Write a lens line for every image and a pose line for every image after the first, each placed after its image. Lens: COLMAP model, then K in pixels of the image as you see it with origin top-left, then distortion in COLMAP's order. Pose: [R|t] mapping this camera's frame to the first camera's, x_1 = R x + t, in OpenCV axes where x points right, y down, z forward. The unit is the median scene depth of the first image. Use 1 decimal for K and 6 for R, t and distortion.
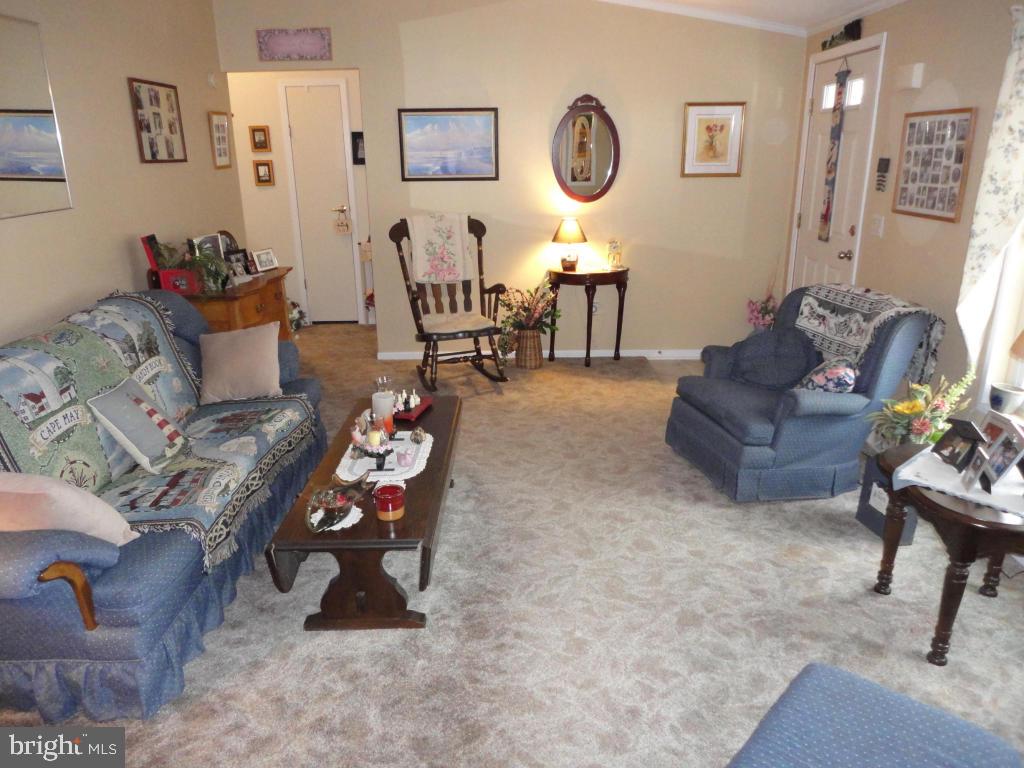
lens RADIAL K [[740.7, 0, 514.2], [0, 740.7, 381.9], [0, 0, 1]] dist [0.001030, -0.001556]
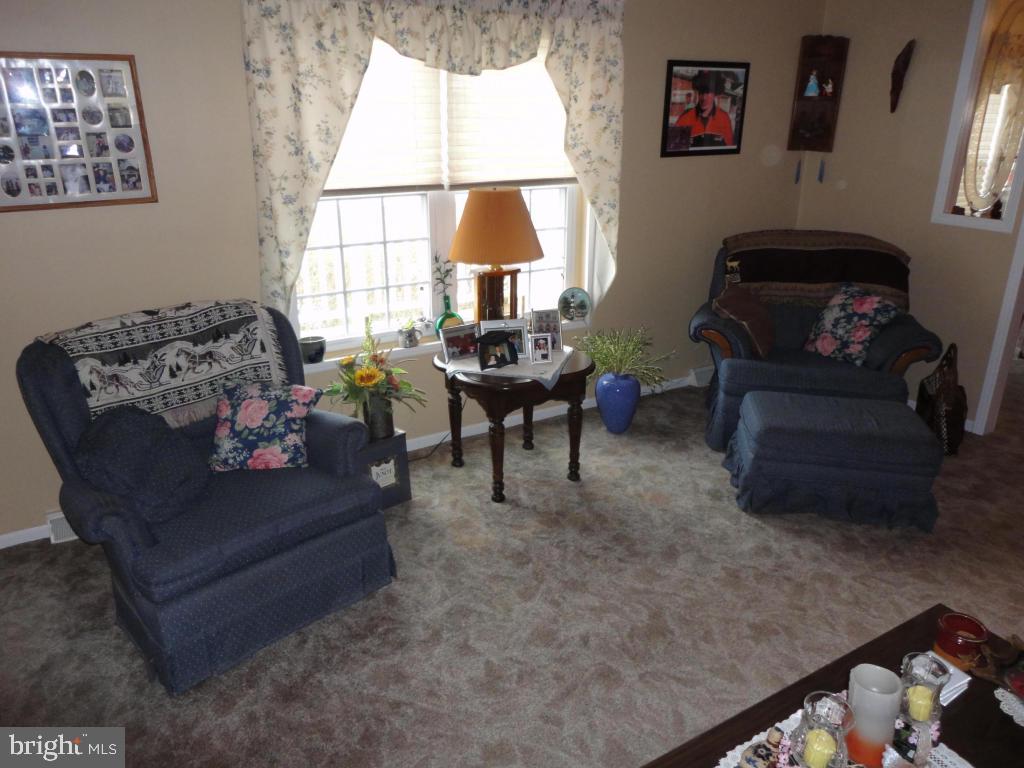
lens RADIAL K [[740.7, 0, 514.4], [0, 740.7, 387.8], [0, 0, 1]] dist [0.001030, -0.001556]
pose [[-0.519657, -0.317714, 0.793104, -0.301365], [0.252297, 0.829824, 0.497734, -0.337076], [-0.816274, 0.458749, -0.351065, 1.018772]]
